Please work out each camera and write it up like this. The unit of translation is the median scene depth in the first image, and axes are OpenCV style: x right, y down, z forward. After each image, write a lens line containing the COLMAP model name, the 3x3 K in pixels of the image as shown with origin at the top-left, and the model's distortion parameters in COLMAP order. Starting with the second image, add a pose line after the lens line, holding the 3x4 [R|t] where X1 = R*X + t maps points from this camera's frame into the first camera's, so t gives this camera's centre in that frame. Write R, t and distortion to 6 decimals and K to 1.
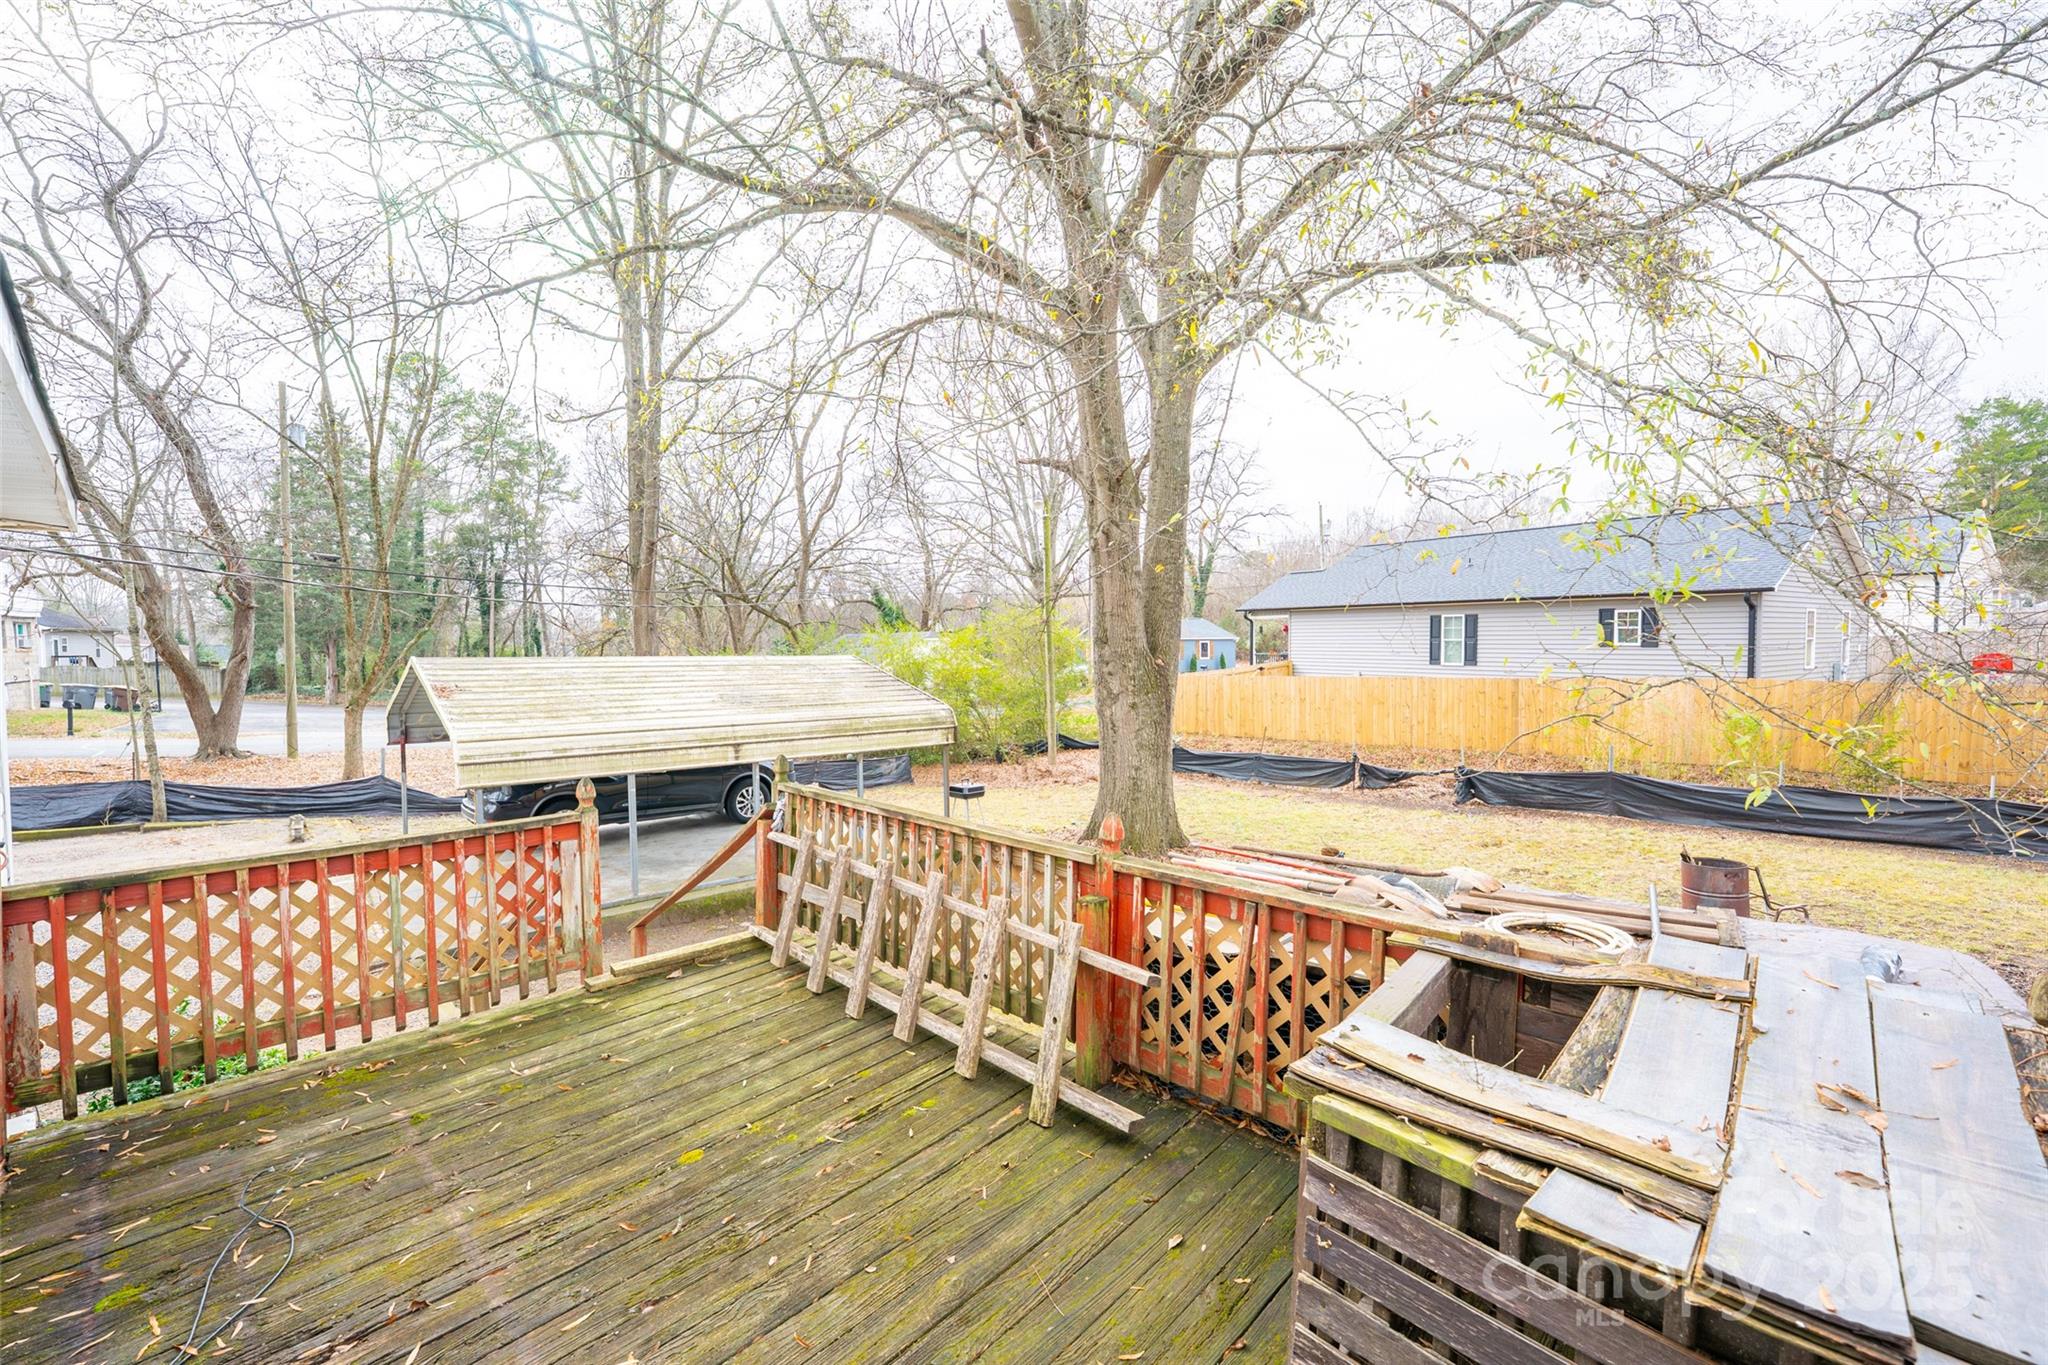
lens RADIAL K [[772.4, 0, 1029.9], [0, 772.4, 683.0], [0, 0, 1]] dist [-0.001959, -0.000083]
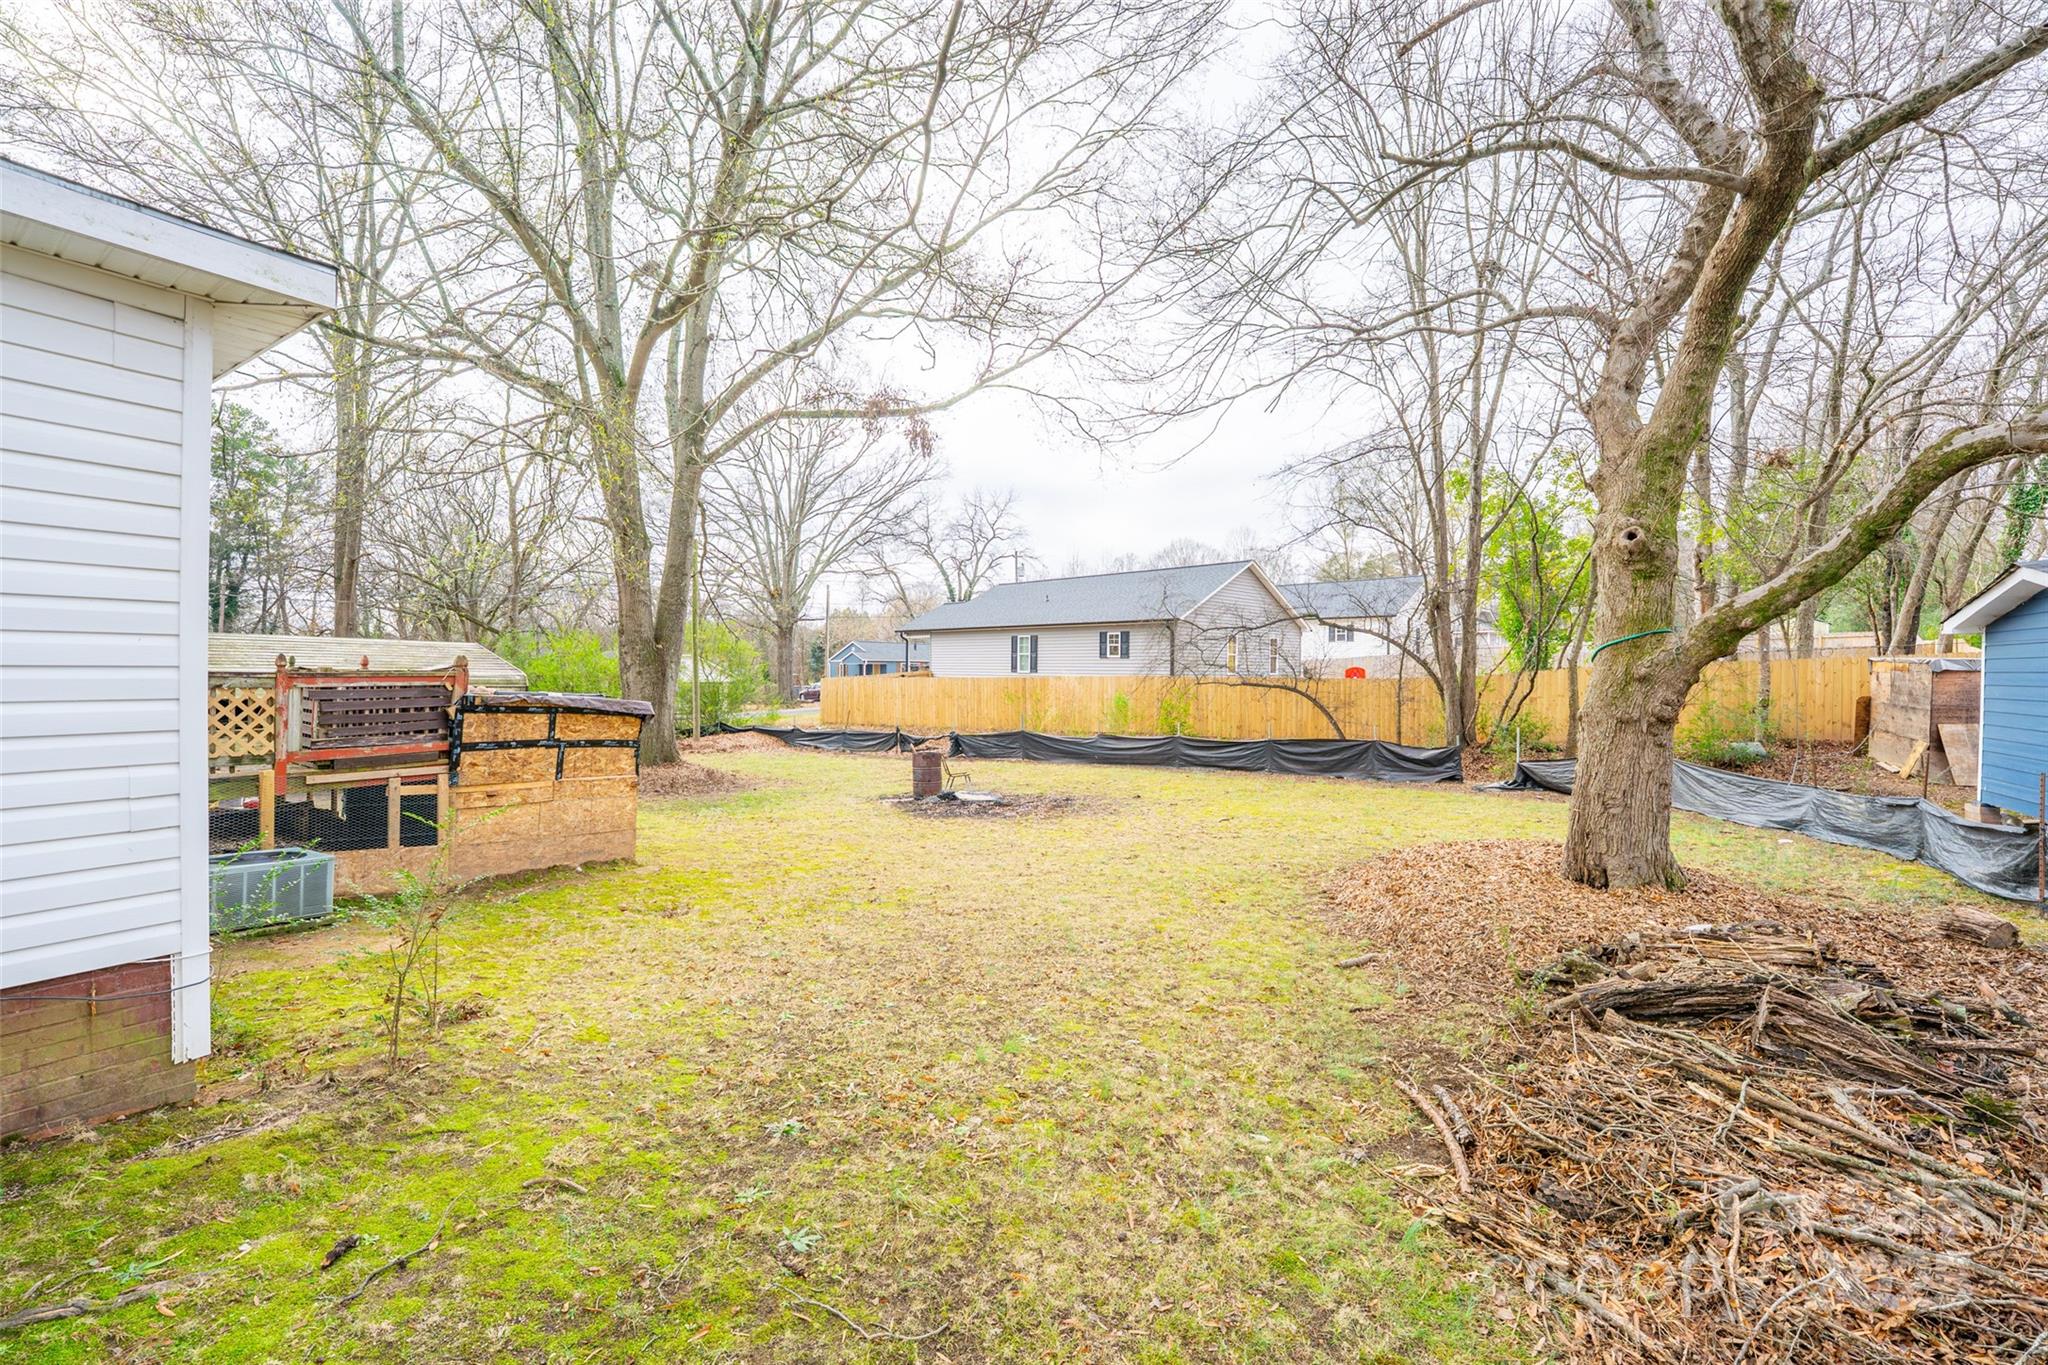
lens RADIAL K [[772.4, 0, 1017.6], [0, 772.4, 689.6], [0, 0, 1]] dist [-0.001959, -0.000083]
pose [[0.984551, 0.012059, 0.174683, 0.294046], [-0.006057, 0.999374, -0.034848, 0.054011], [-0.174993, 0.033251, 0.984008, -0.336369]]
